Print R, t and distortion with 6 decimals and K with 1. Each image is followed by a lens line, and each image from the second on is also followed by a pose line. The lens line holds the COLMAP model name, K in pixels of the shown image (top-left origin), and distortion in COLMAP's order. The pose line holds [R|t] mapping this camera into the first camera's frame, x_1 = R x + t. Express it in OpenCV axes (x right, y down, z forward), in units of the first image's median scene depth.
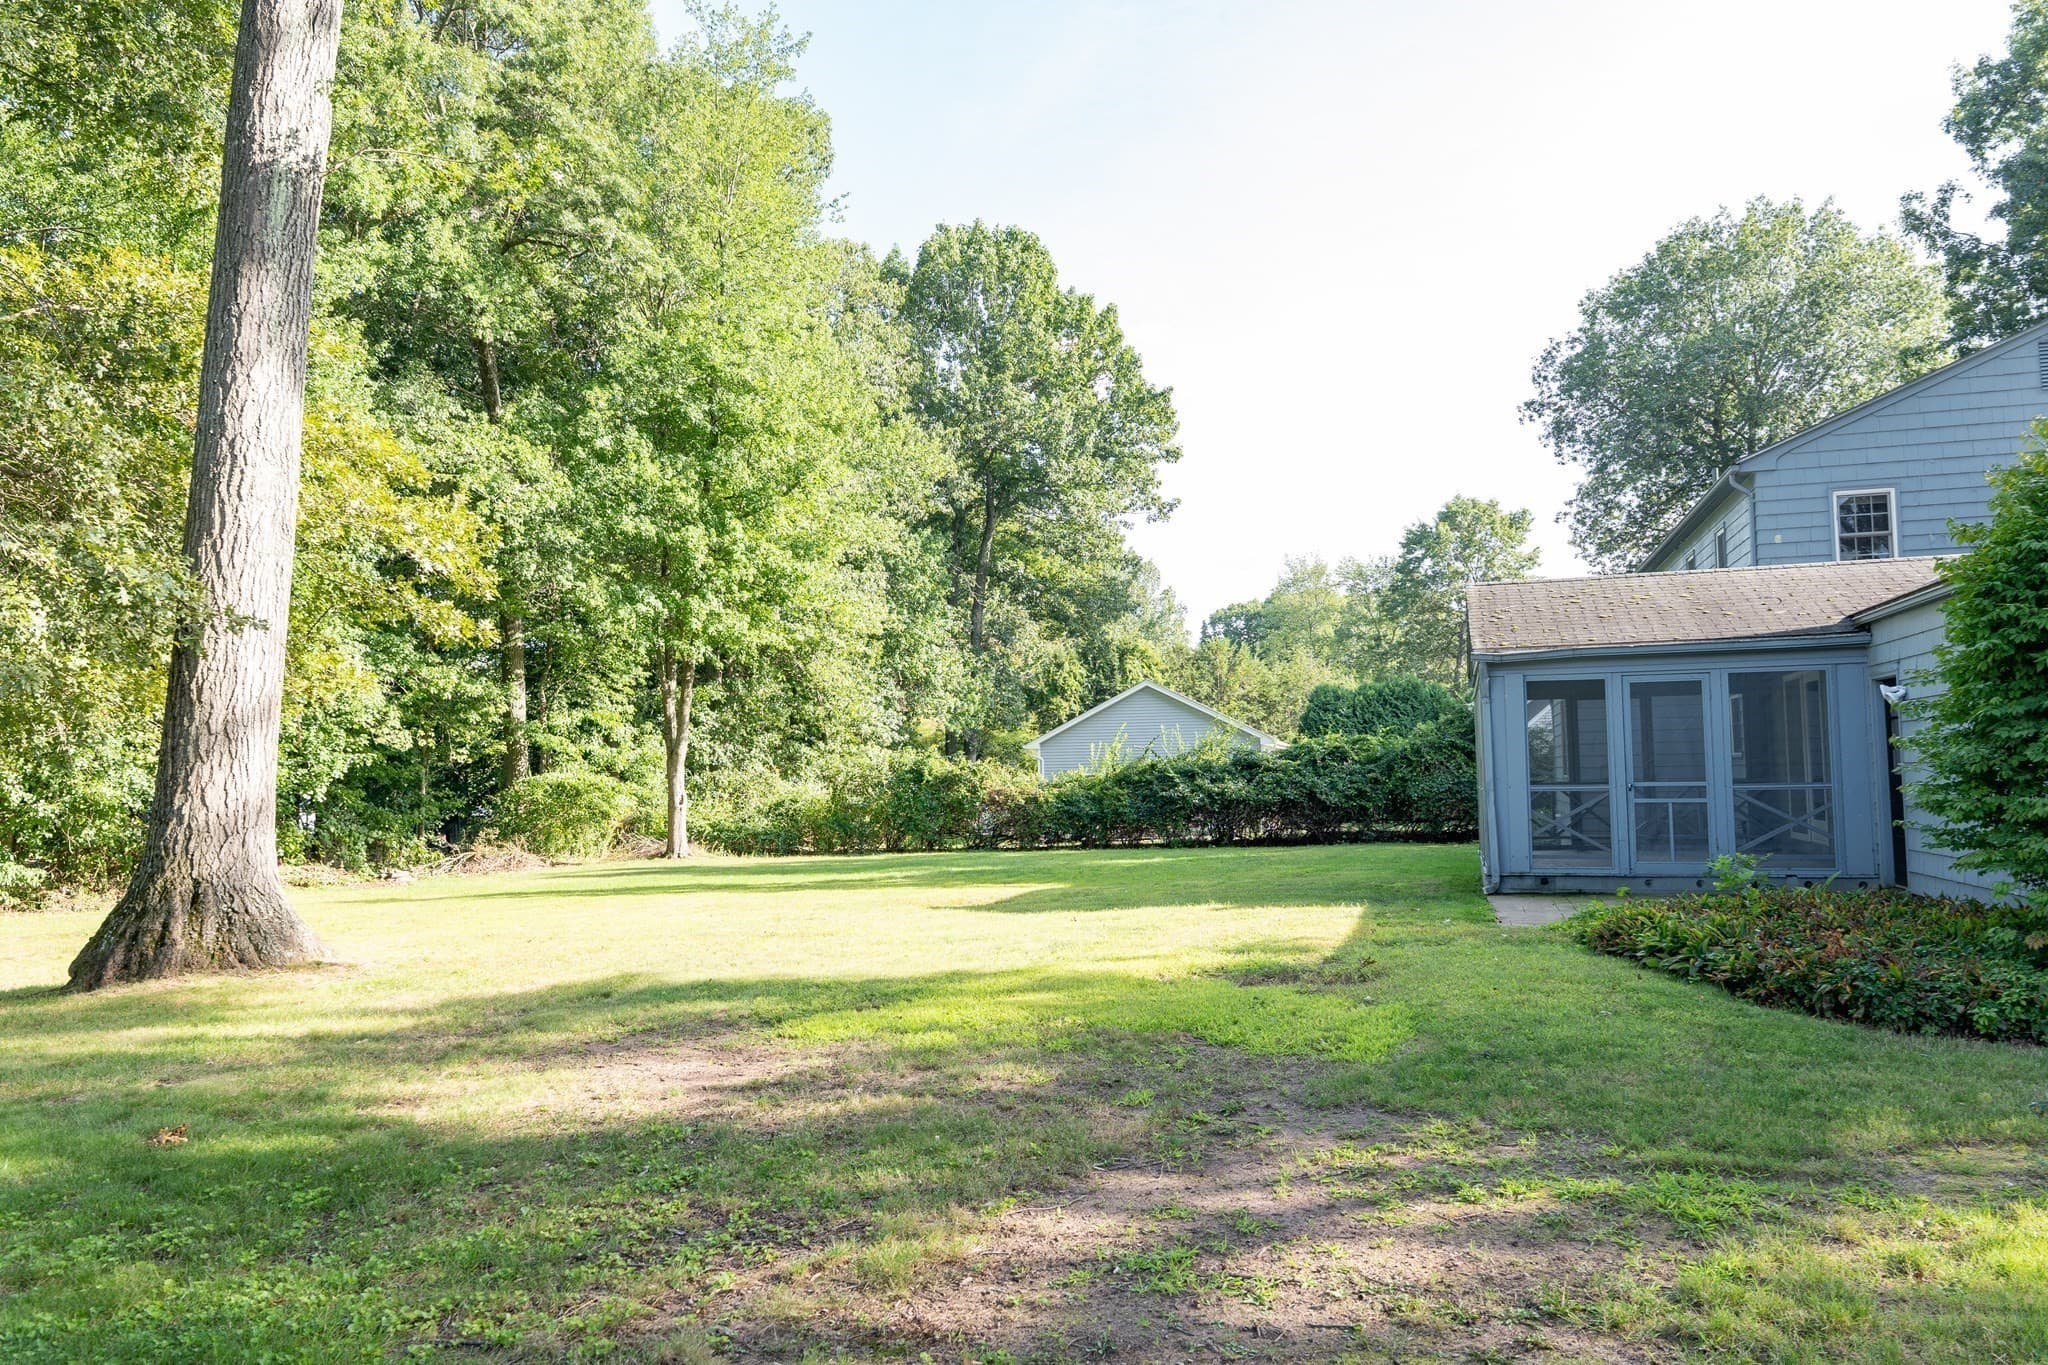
lens RADIAL K [[1404.1, 0, 1024.0], [0, 1404.1, 682.5], [0, 0, 1]] dist [0.004028, 0.003633]
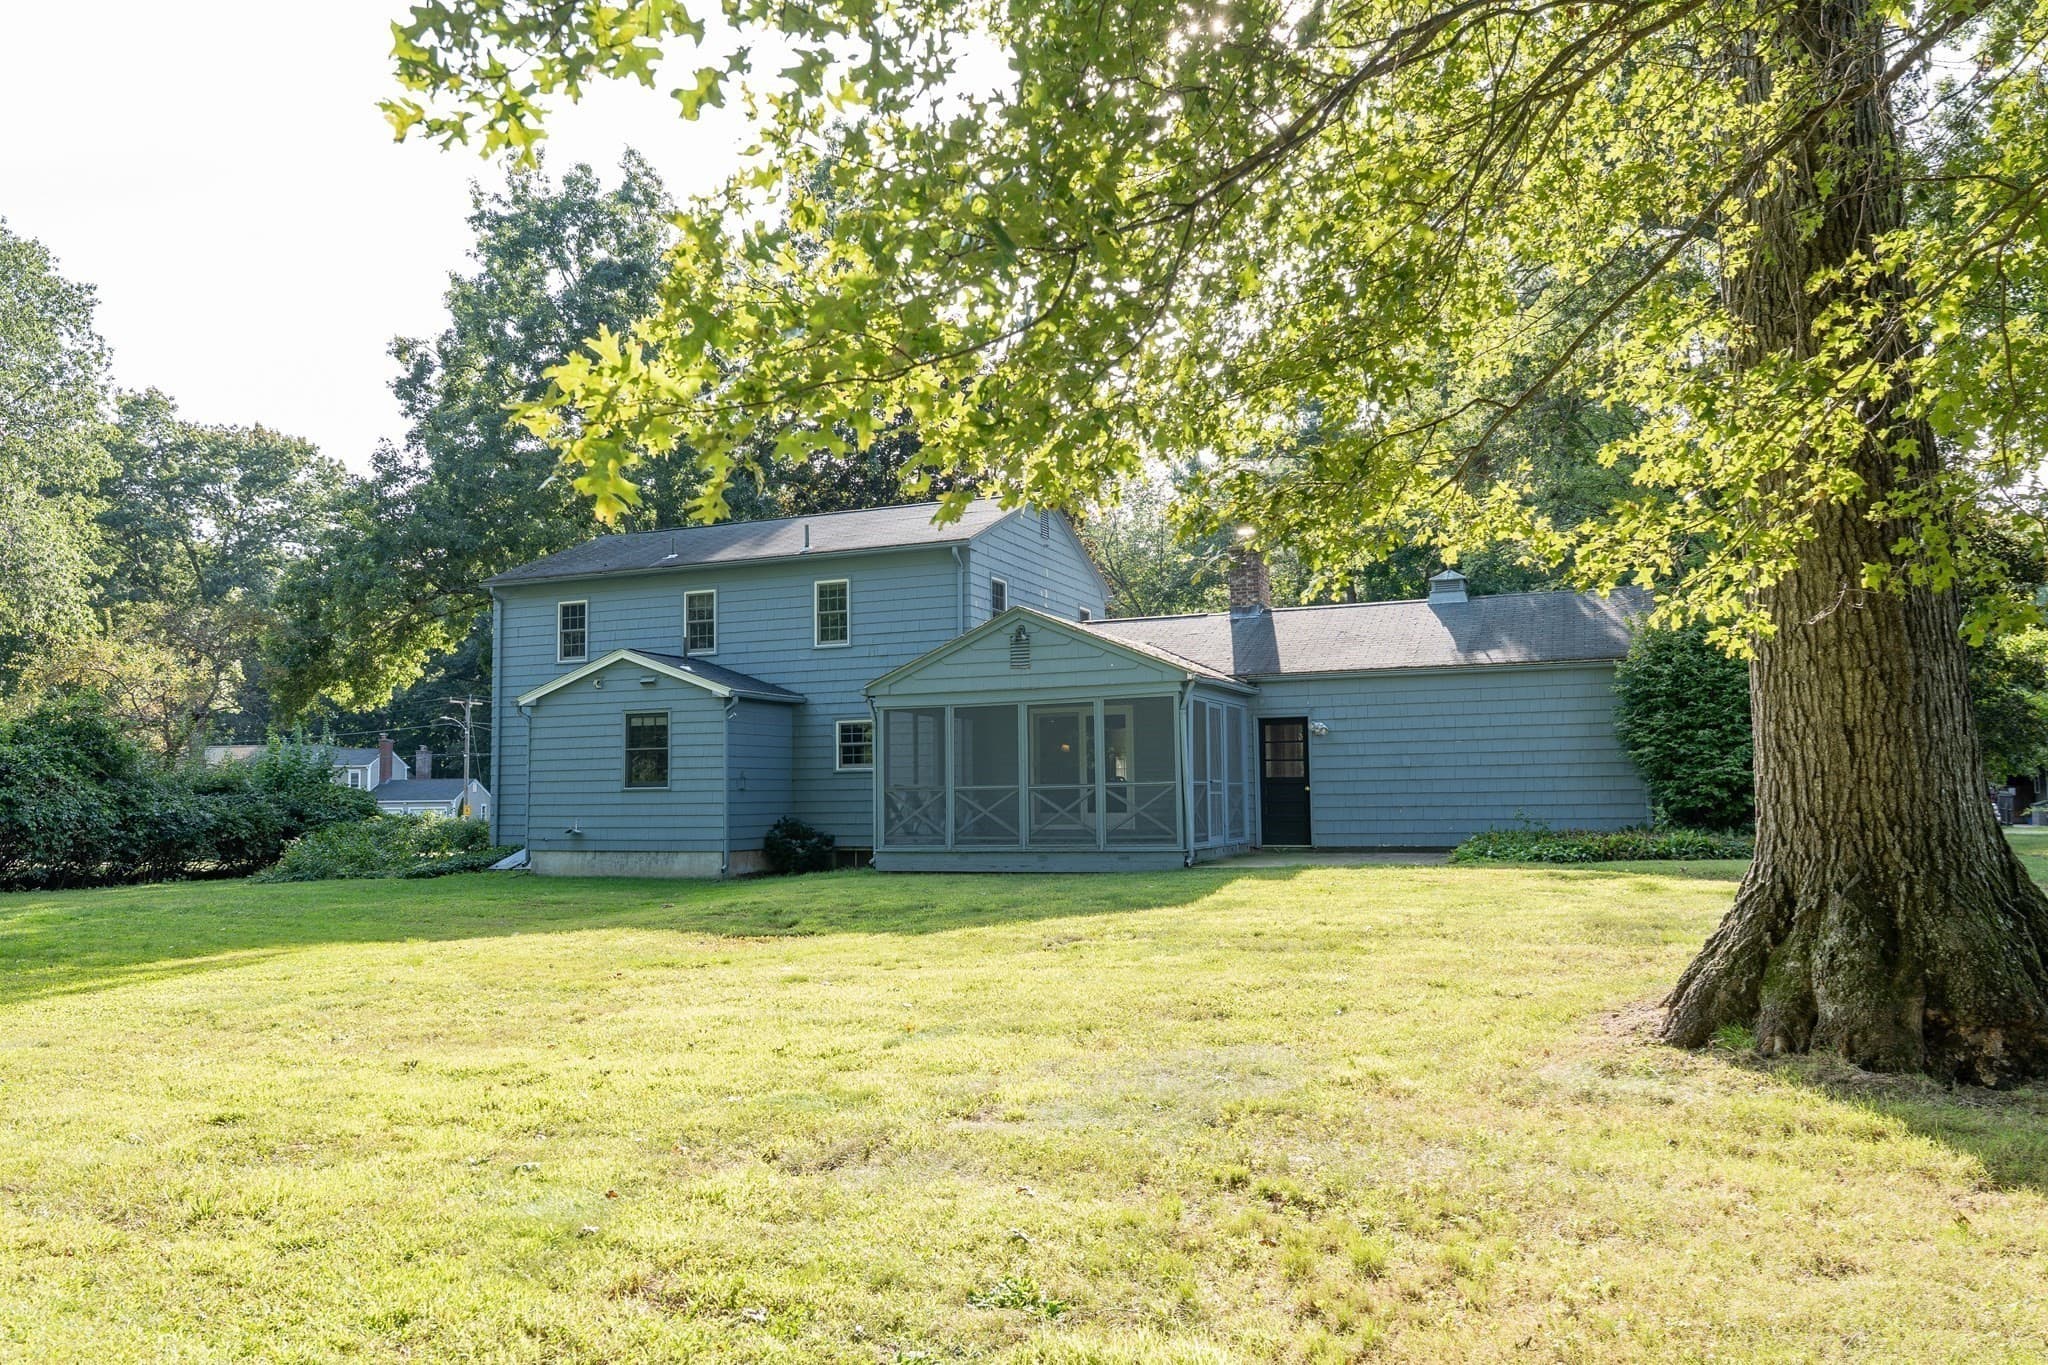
lens RADIAL K [[1404.1, 0, 1024.0], [0, 1404.1, 682.5], [0, 0, 1]] dist [0.004028, 0.003633]
pose [[0.087846, 0.093573, 0.991729, -0.387250], [-0.053720, 0.994574, -0.089083, 0.043990], [-0.994684, -0.045450, 0.092396, 0.427582]]
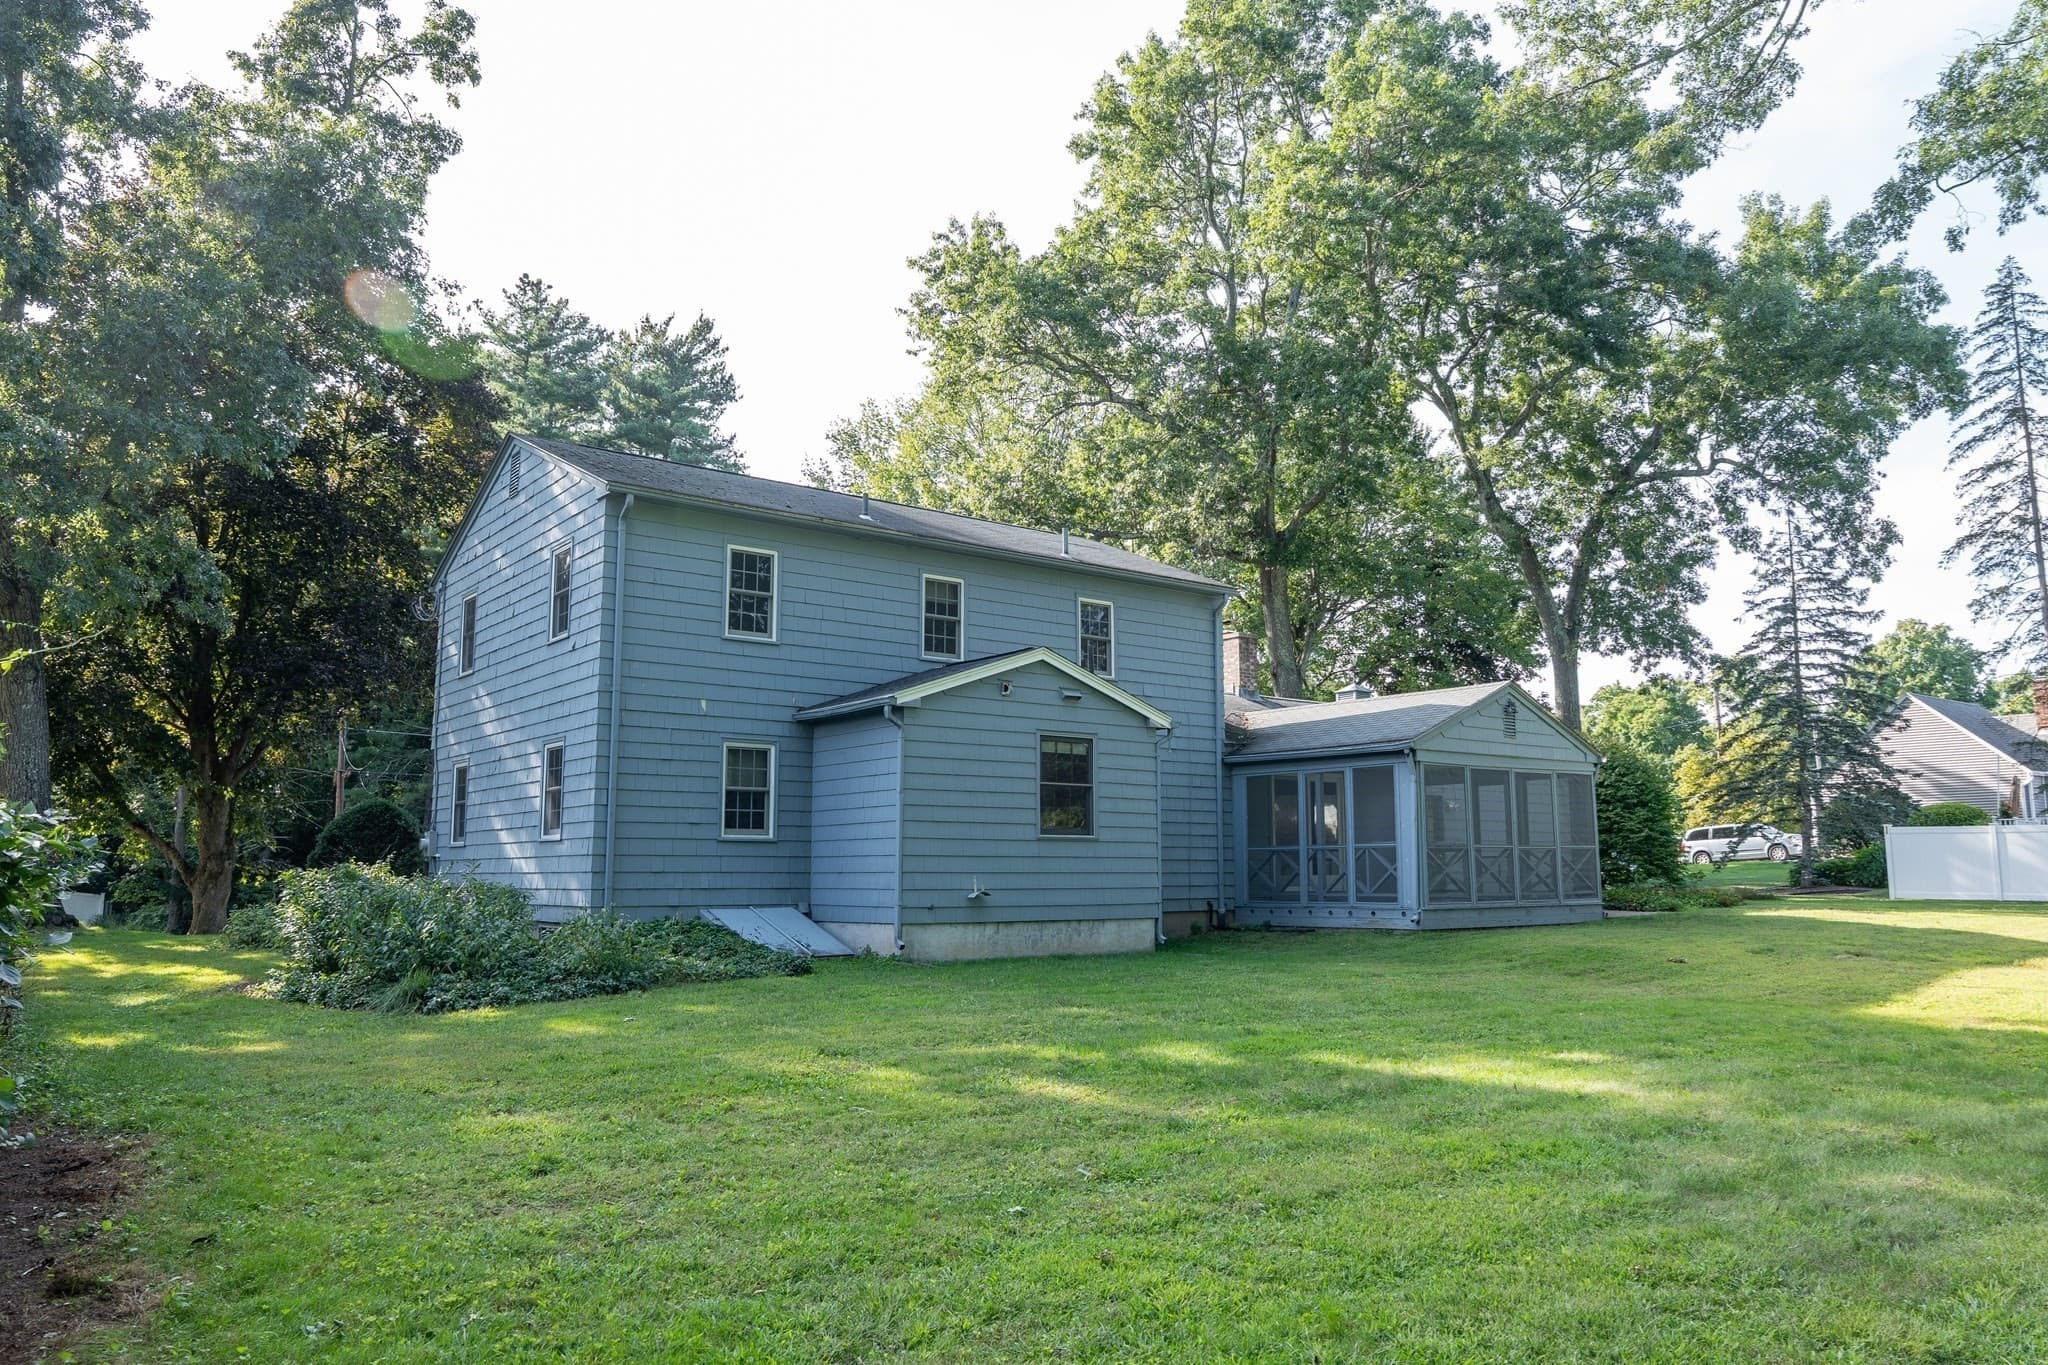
lens RADIAL K [[1407.1, 0, 1033.1], [0, 1407.1, 702.7], [0, 0, 1]] dist [0.002787, -0.005054]
pose [[-0.820729, 0.089672, 0.564237, -0.019809], [-0.020804, 0.982260, -0.186368, 0.090666], [-0.570939, -0.164696, -0.804303, 1.077554]]
